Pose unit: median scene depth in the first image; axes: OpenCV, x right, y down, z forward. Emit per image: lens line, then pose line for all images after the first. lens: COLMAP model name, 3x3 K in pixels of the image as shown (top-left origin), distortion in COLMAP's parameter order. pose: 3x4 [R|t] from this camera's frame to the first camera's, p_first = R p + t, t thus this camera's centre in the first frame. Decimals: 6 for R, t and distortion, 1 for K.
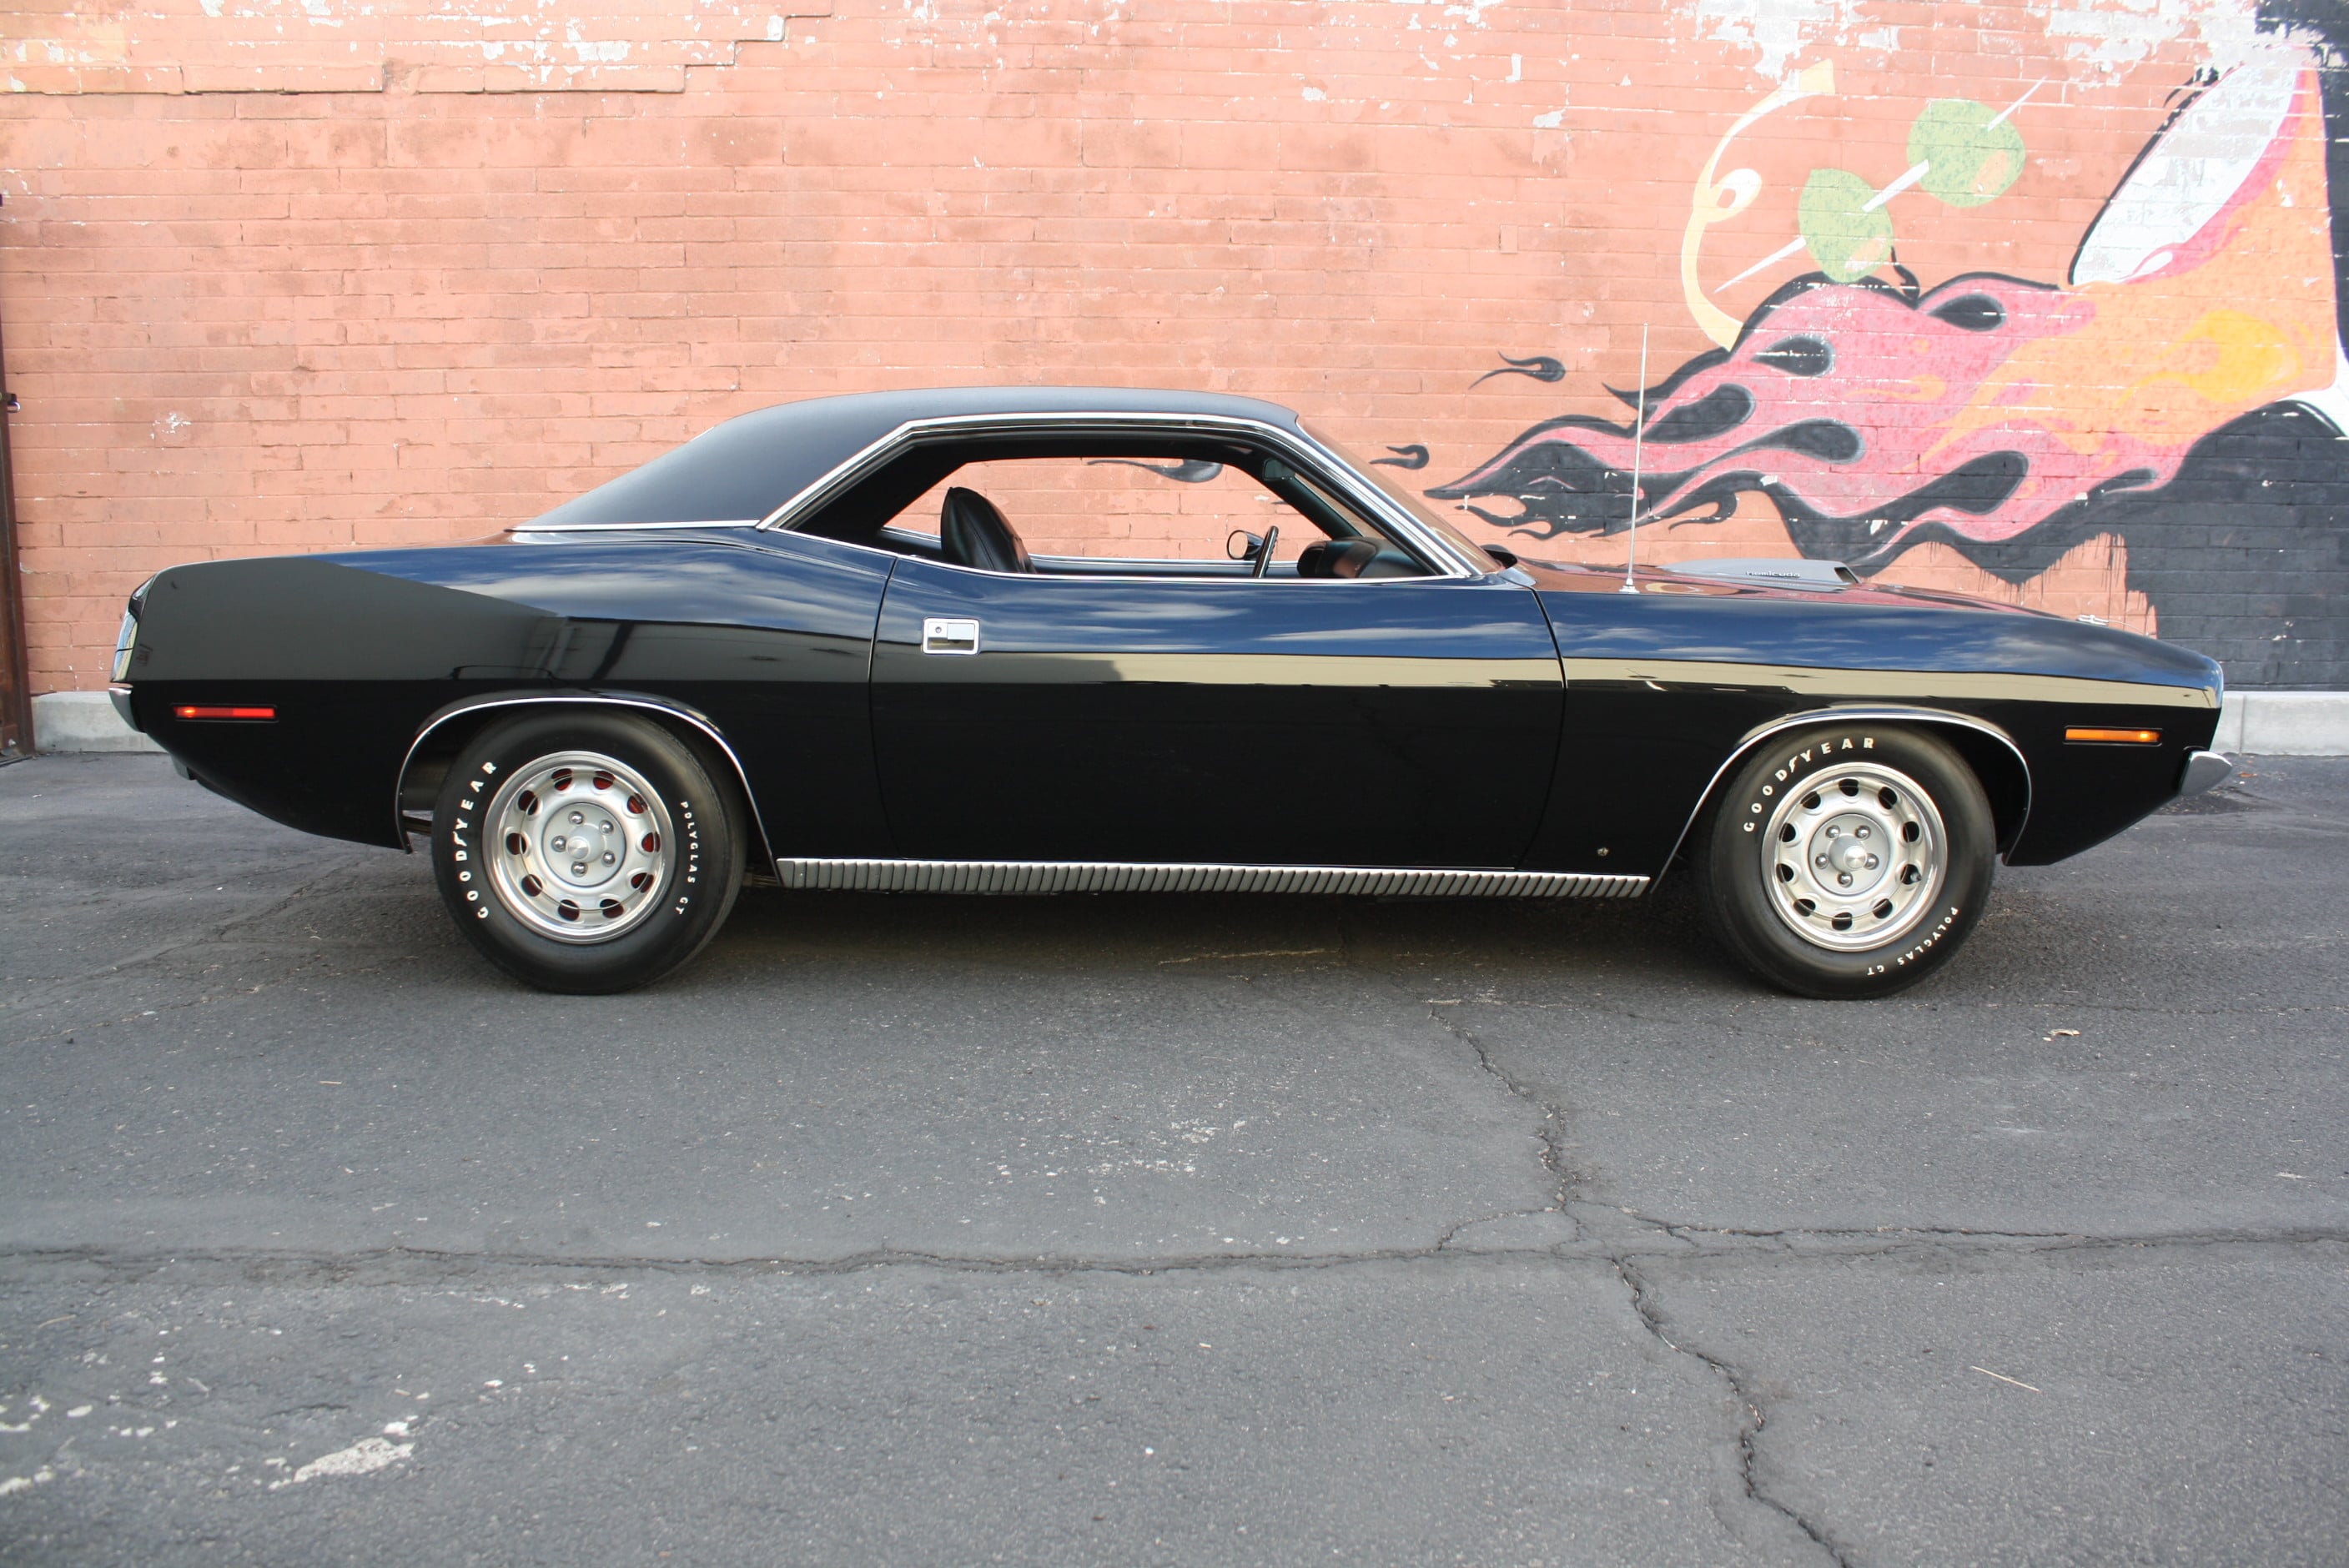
lens RADIAL K [[1956.2, 0, 1203.9], [0, 1956.2, 778.3], [0, 0, 1]] dist [-0.168011, 0.146436]
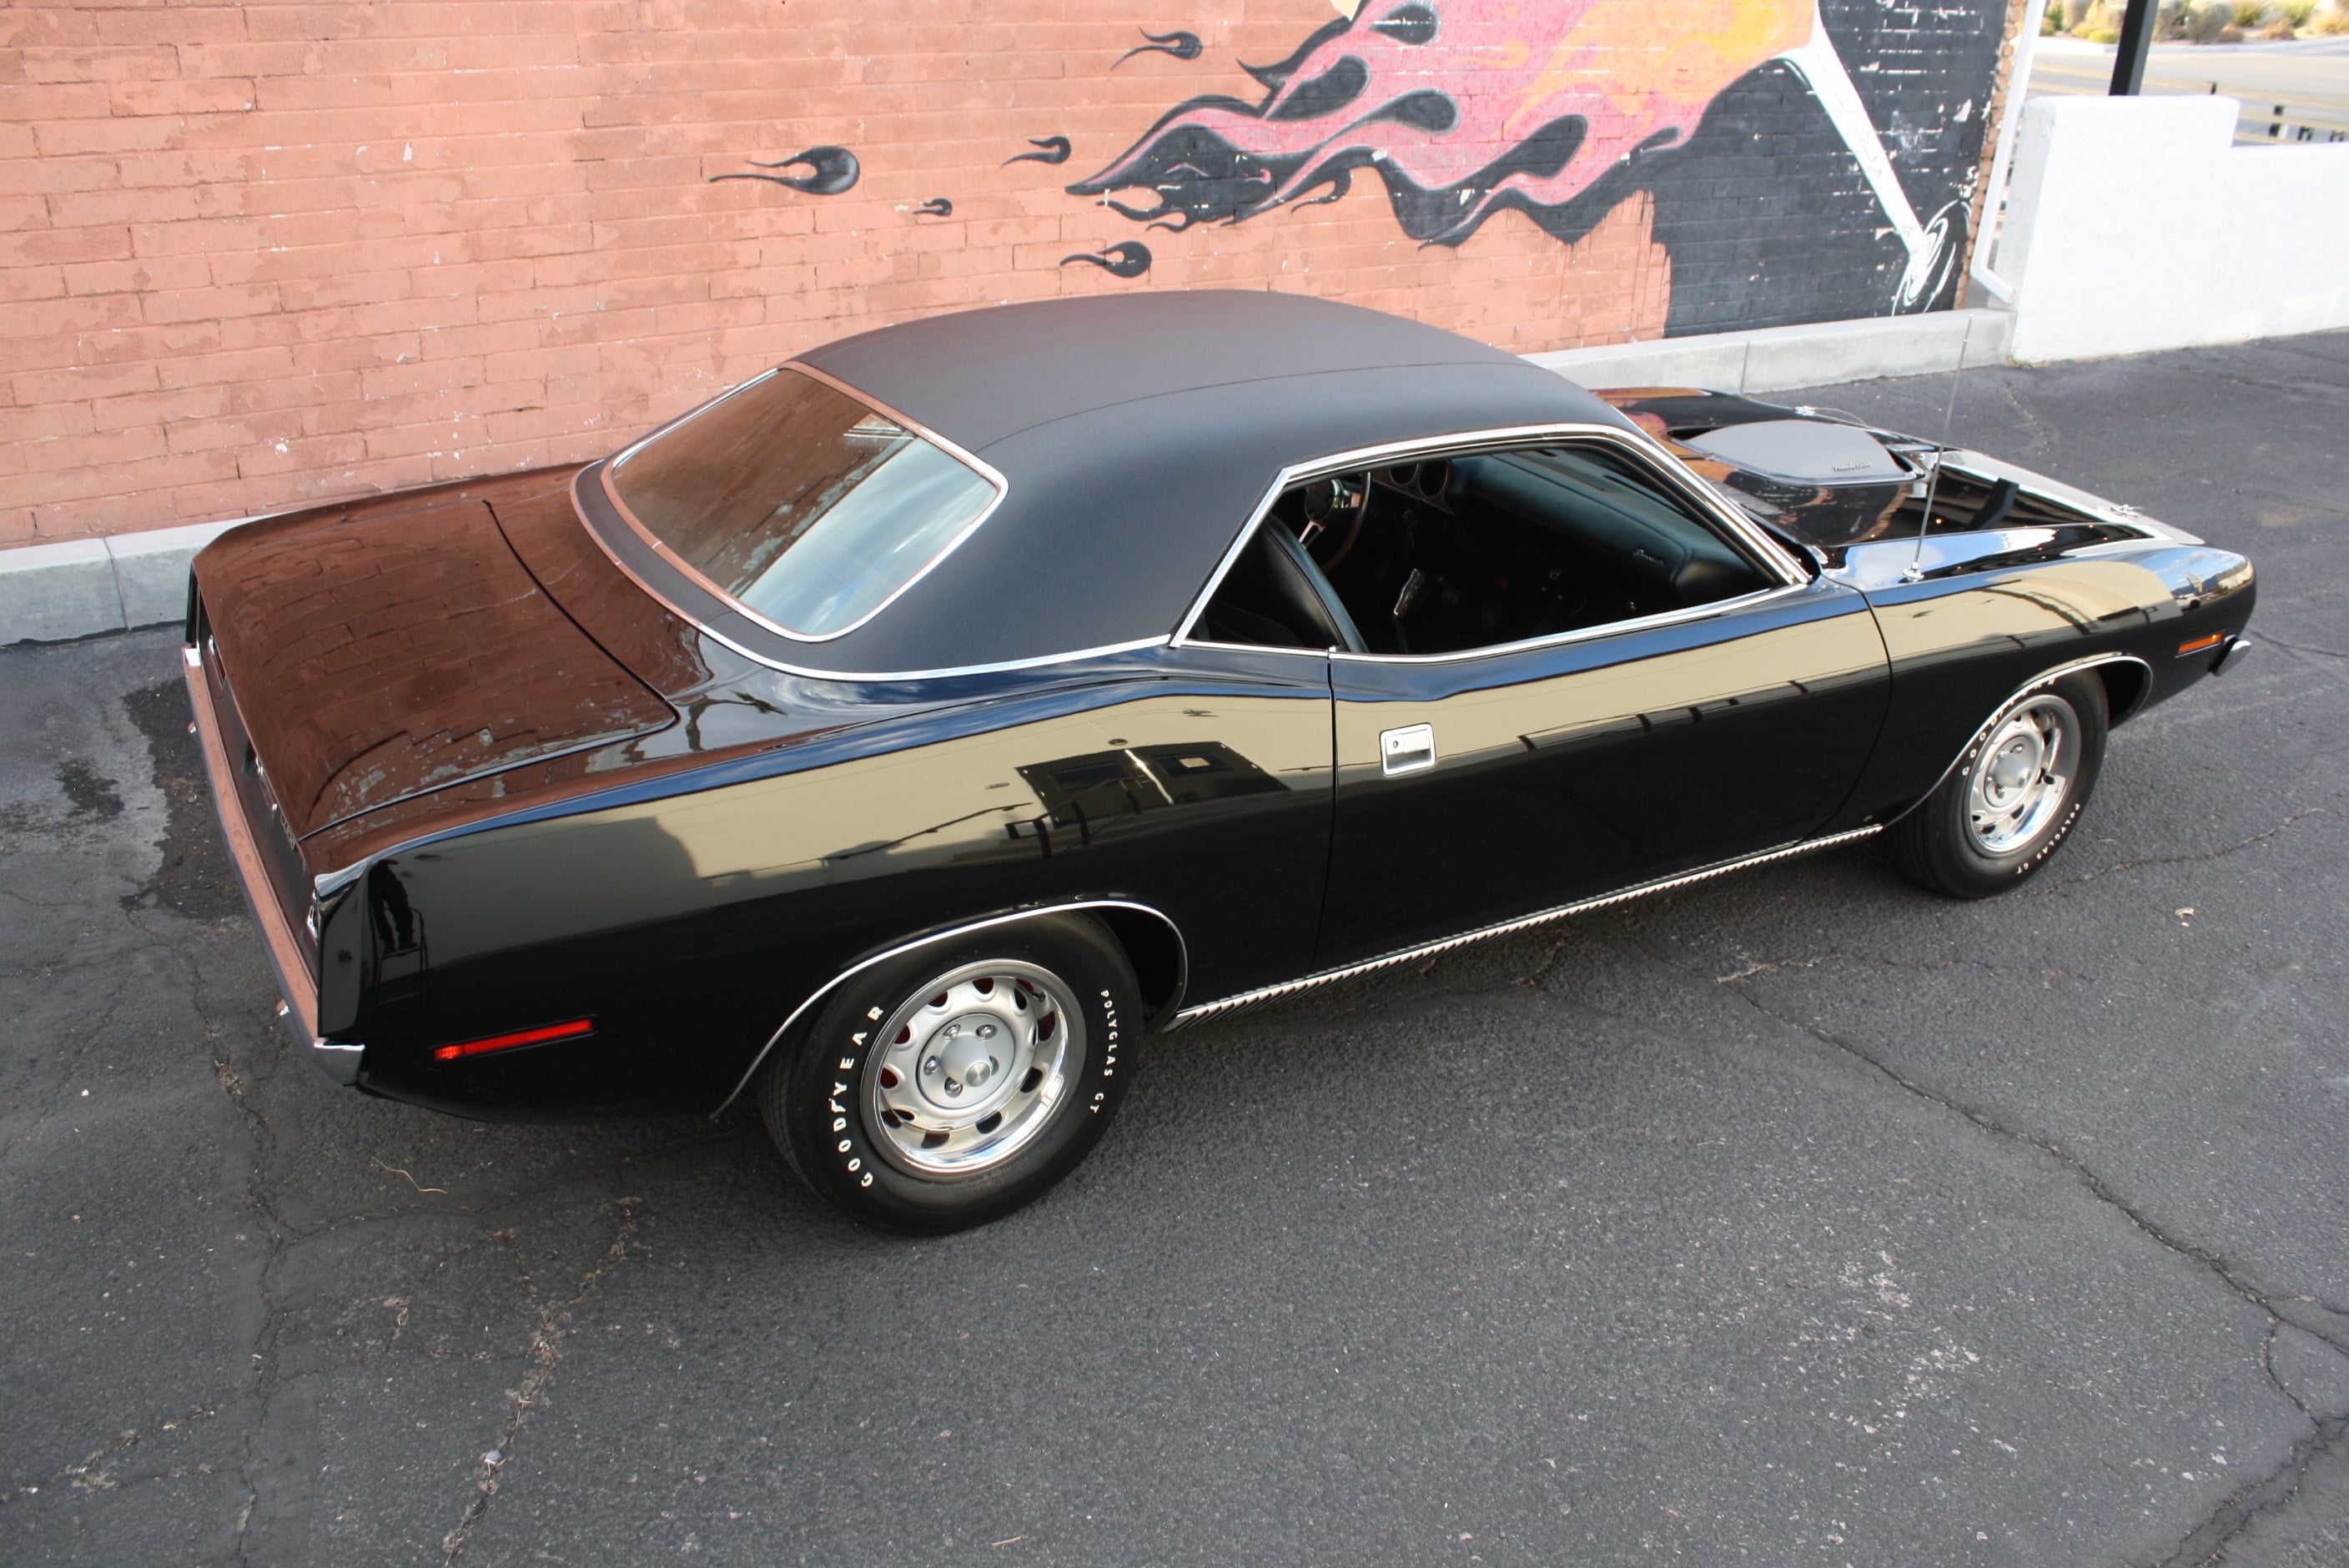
lens RADIAL K [[1966.2, 0, 1188.6], [0, 1966.2, 780.3], [0, 0, 1]] dist [-0.171916, 0.148843]
pose [[0.871613, -0.181263, 0.455449, -0.297911], [0.037966, 0.951292, 0.305946, -0.160577], [-0.488722, -0.249375, 0.836040, 0.157617]]
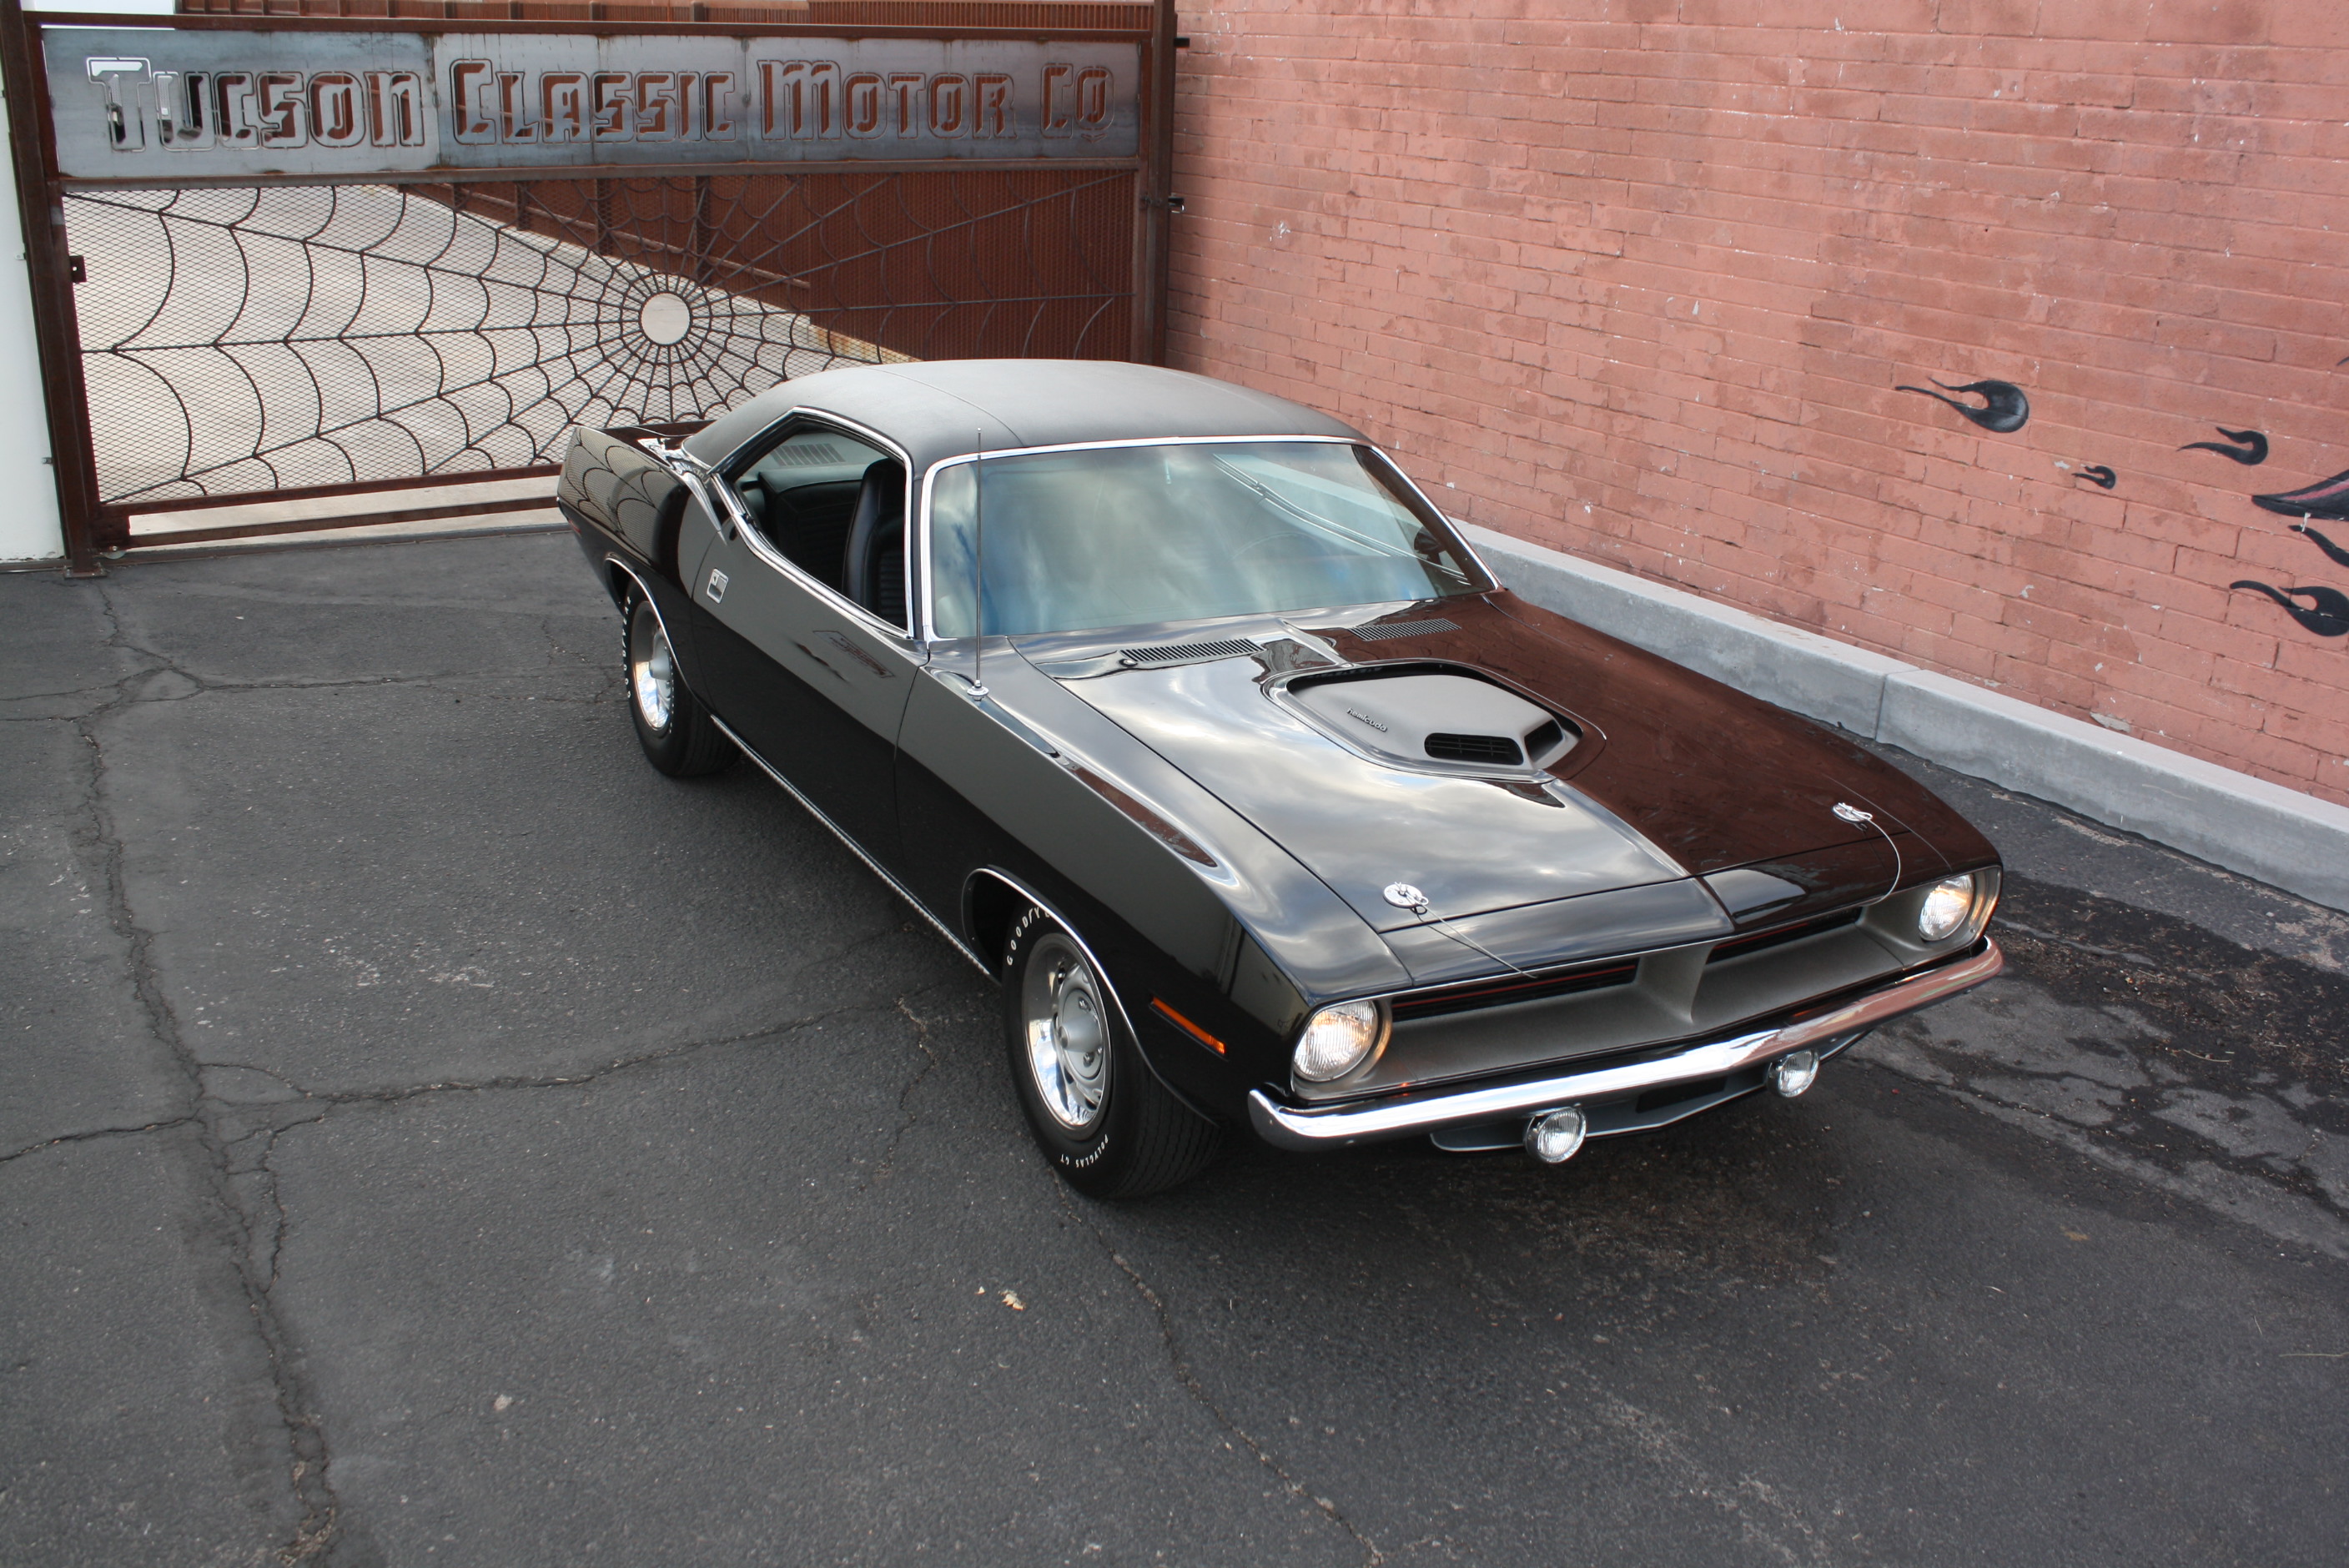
lens RADIAL K [[2161.1, 0, 1188.7], [0, 2161.1, 770.4], [0, 0, 1]] dist [-0.155626, 0.149304]
pose [[0.479417, 0.296429, -0.826008, 0.607392], [-0.165207, 0.954883, 0.246791, -0.179071], [0.861896, 0.018146, 0.506759, 0.263111]]
